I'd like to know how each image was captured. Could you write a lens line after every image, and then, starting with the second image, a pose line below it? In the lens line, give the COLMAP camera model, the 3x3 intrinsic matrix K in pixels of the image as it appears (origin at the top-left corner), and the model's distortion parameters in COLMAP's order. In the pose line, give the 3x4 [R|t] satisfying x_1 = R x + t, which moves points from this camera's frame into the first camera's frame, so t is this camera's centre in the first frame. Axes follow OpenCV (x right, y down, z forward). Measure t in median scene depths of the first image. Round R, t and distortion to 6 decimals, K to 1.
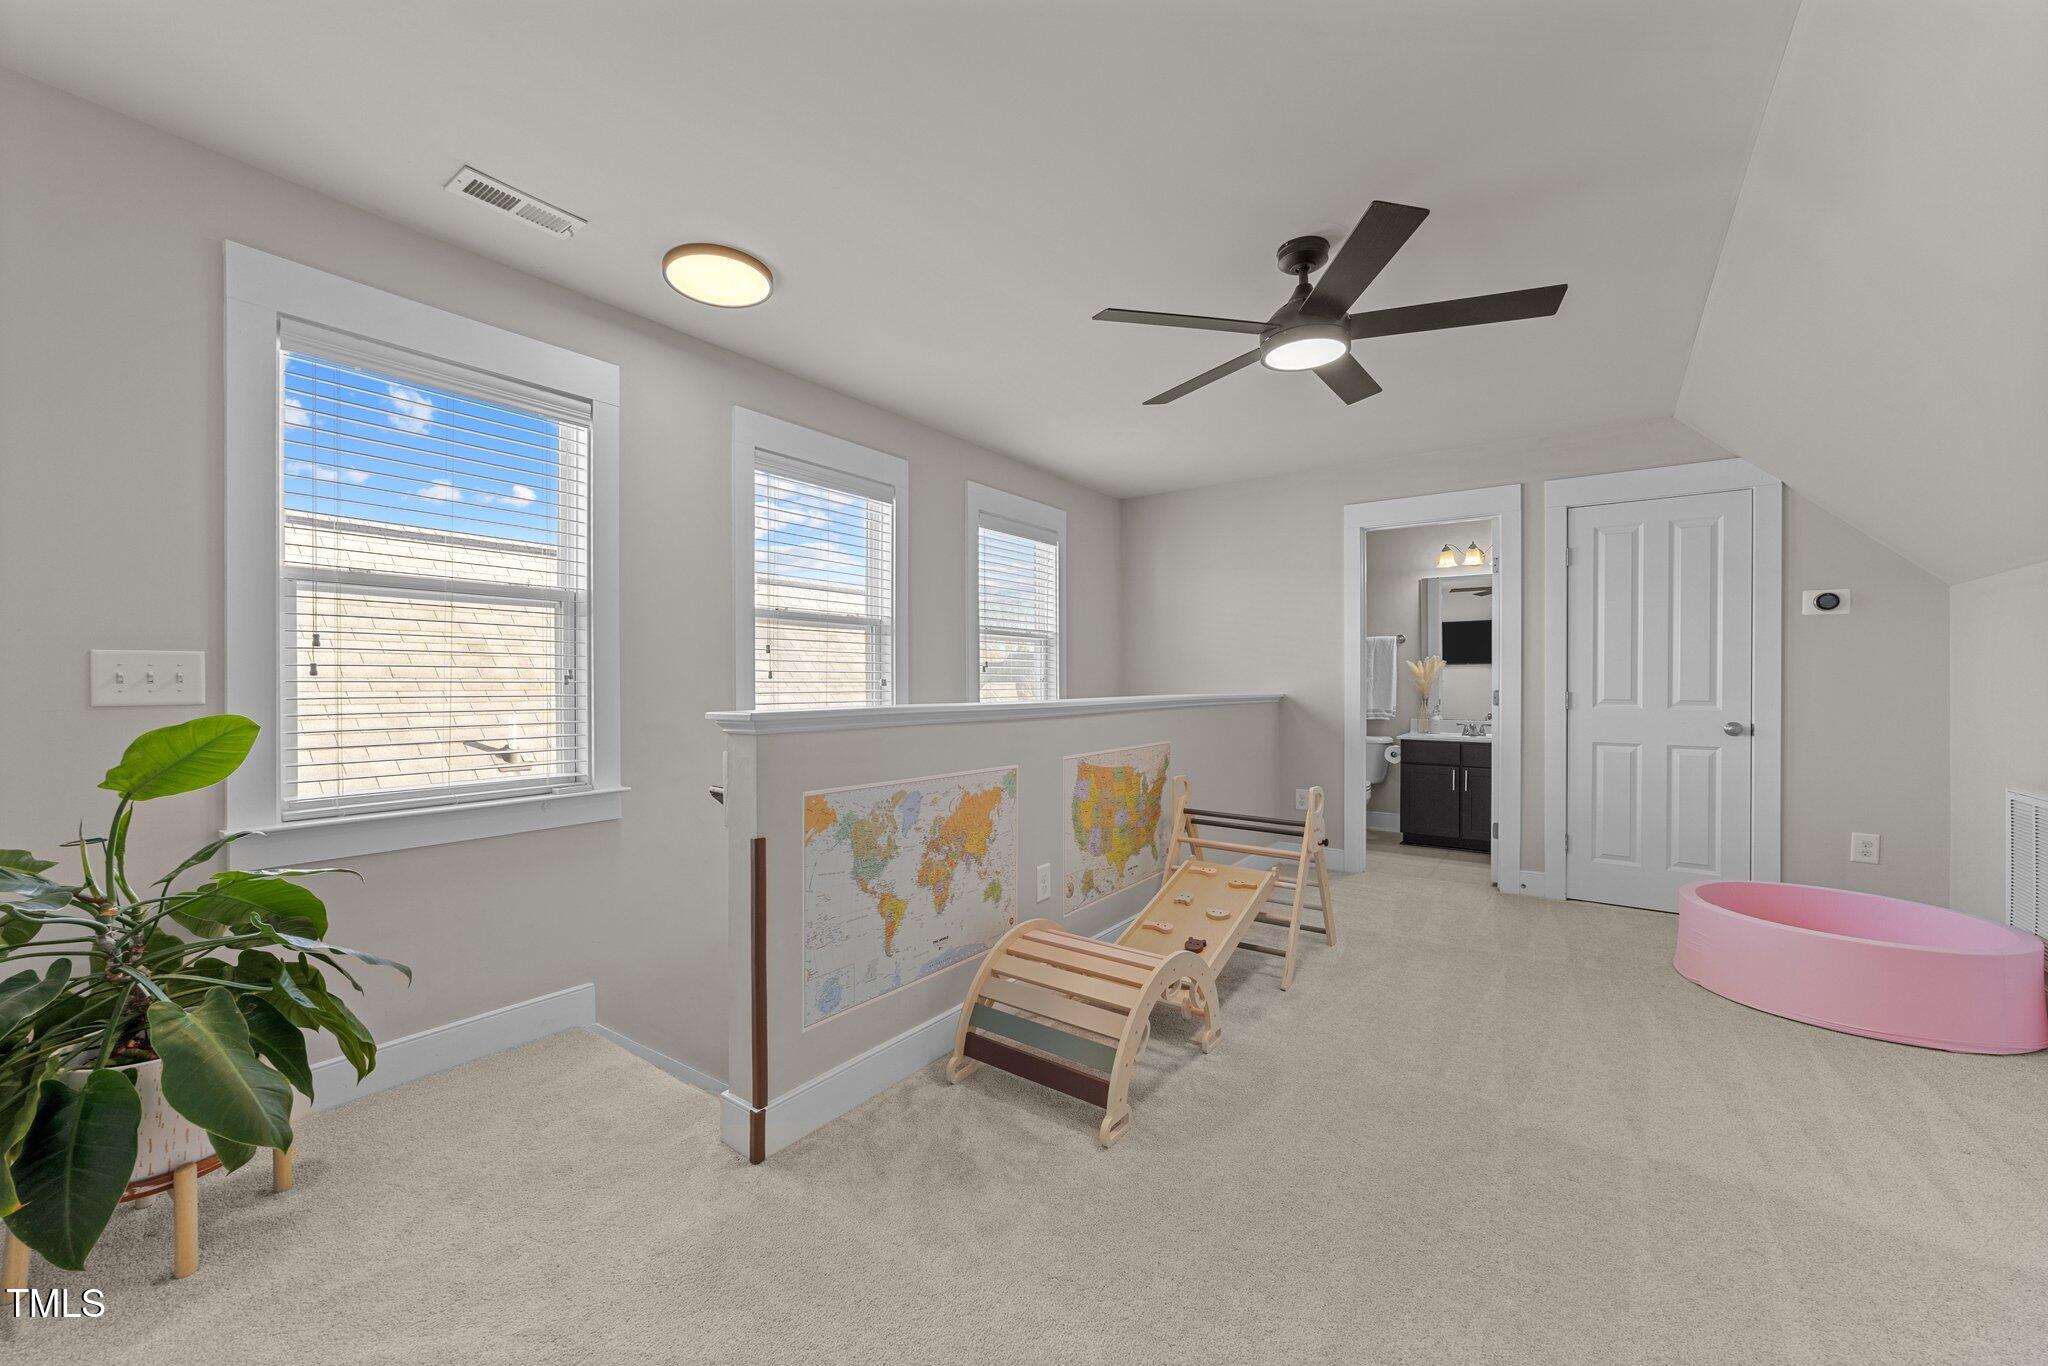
lens RADIAL K [[787.2, 0, 1019.9], [0, 787.2, 691.3], [0, 0, 1]] dist [-0.000065, -0.000106]
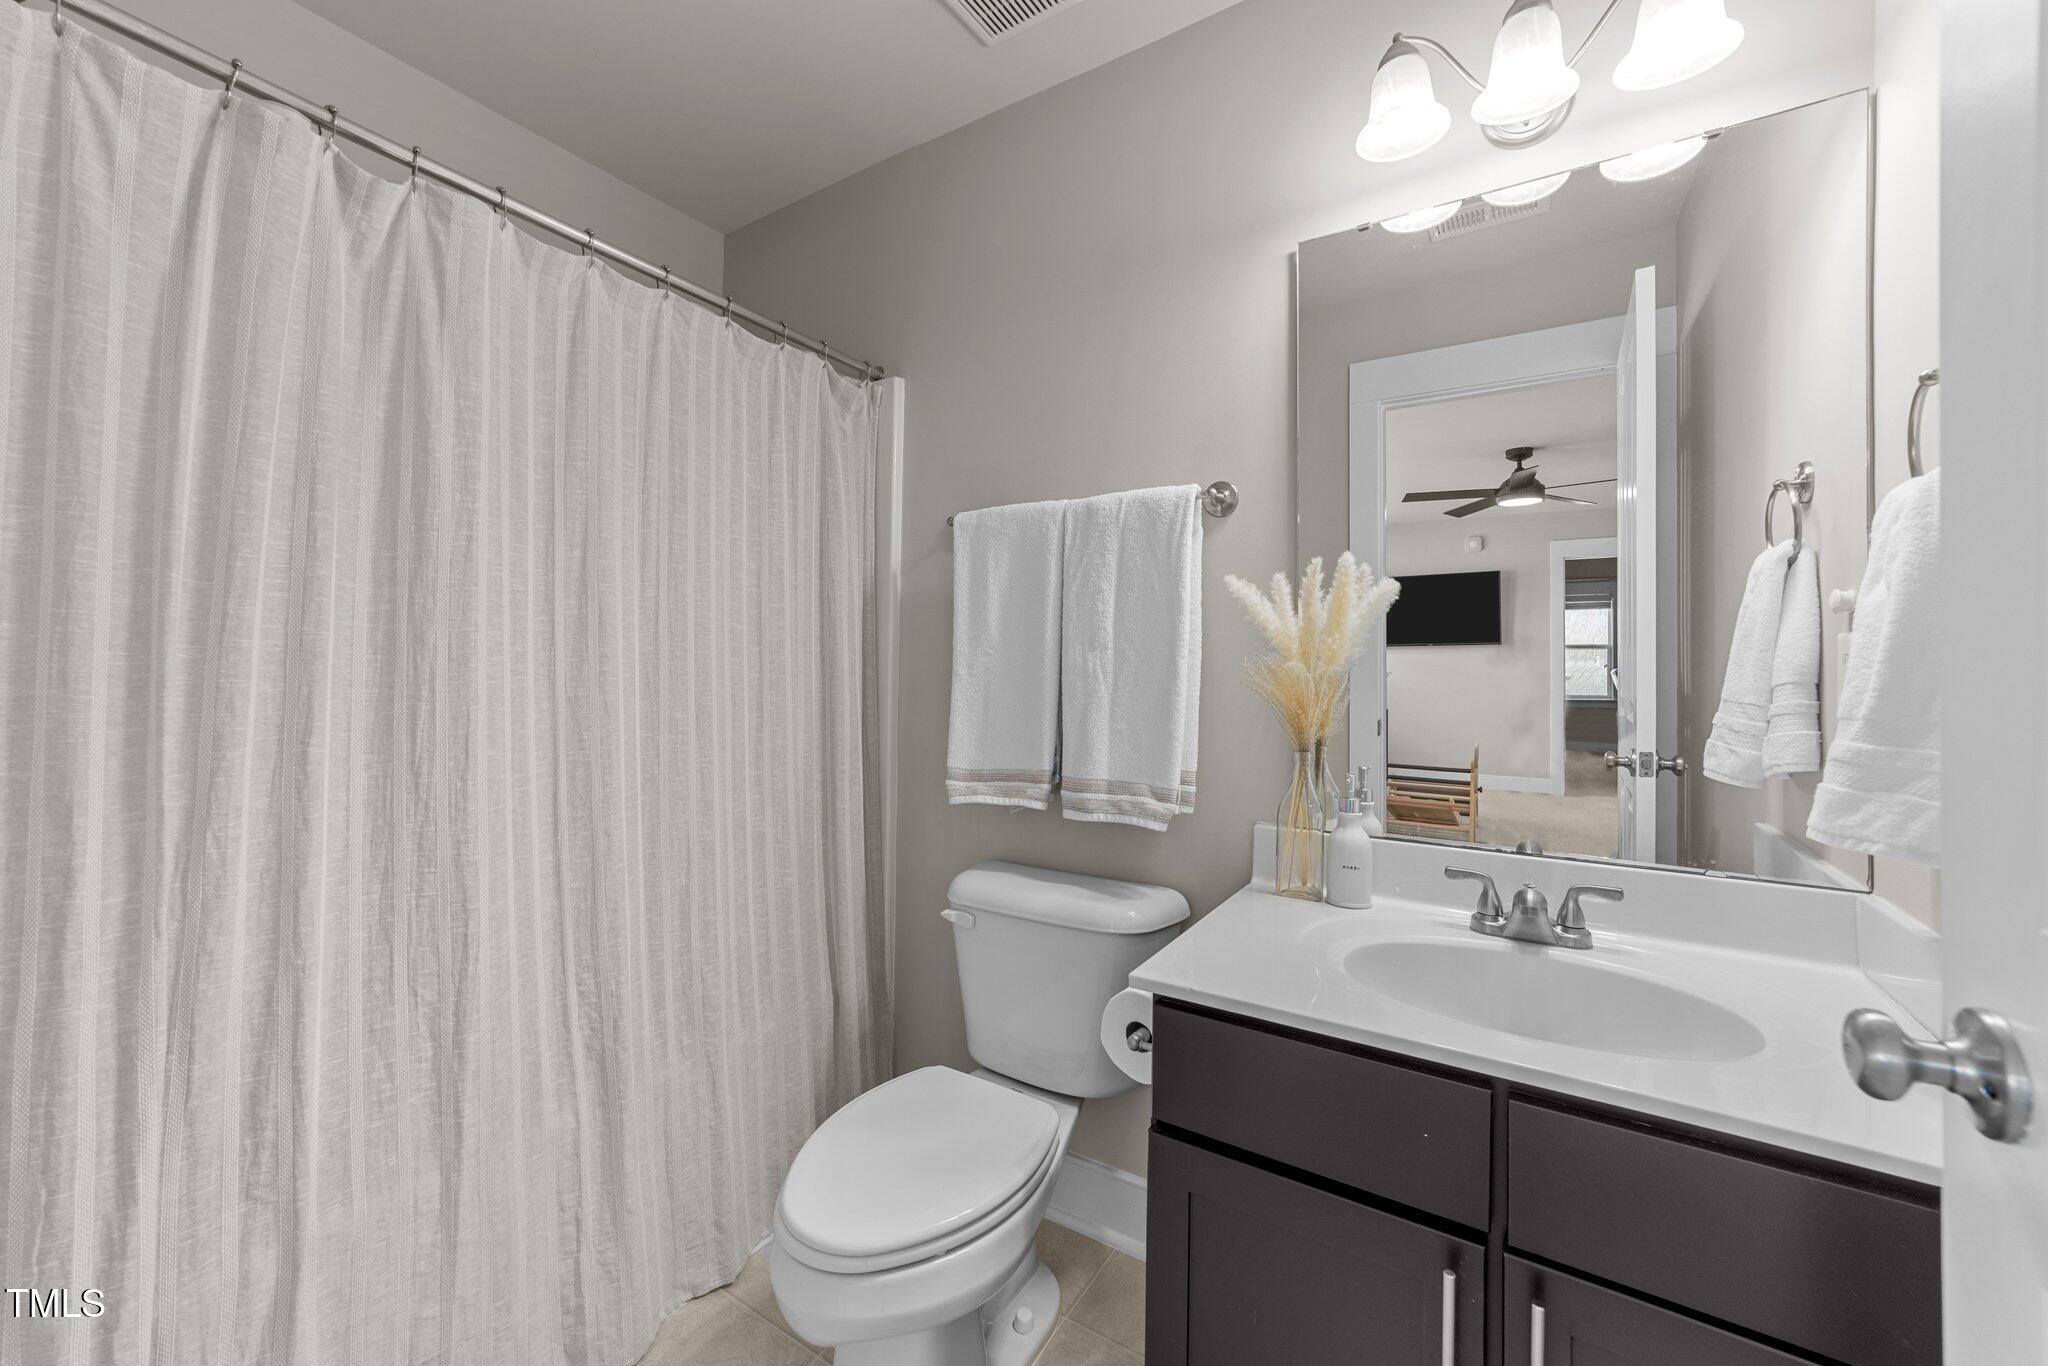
lens RADIAL K [[787.2, 0, 1029.2], [0, 787.2, 682.7], [0, 0, 1]] dist [-0.000065, -0.000106]
pose [[0.998218, 0.006318, 0.059345, 0.412767], [-0.006059, 0.999971, -0.004529, -0.006674], [-0.059371, 0.004162, 0.998227, 0.761296]]
